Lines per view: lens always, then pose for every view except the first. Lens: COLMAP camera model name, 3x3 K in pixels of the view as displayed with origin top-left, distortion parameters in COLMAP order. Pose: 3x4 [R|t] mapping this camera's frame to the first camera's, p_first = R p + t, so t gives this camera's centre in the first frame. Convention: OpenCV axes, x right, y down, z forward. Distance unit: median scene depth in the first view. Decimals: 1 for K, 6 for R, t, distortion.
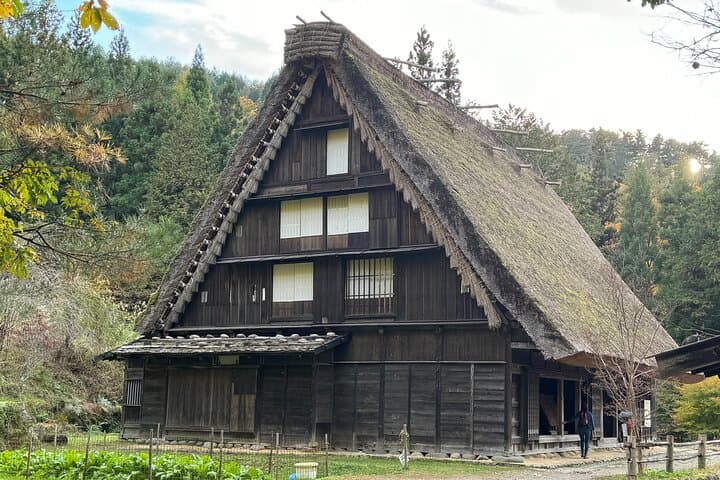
lens RADIAL K [[1131.2, 0, 356.7], [0, 1131.2, 252.6], [0, 0, 1]] dist [0.152994, -0.153023]
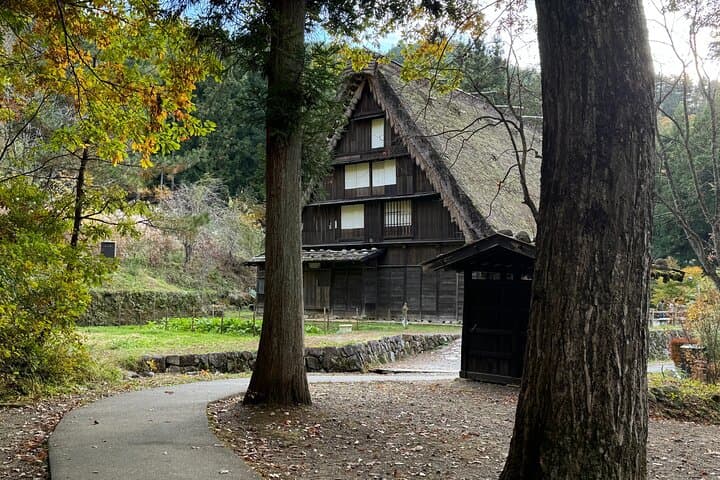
lens RADIAL K [[1131.2, 0, 356.7], [0, 1131.2, 252.6], [0, 0, 1]] dist [0.152994, -0.153023]
pose [[0.978036, -0.014806, -0.207908, 0.284773], [0.033315, 0.995755, 0.085806, -0.061081], [0.205755, -0.090847, 0.974378, -0.568008]]
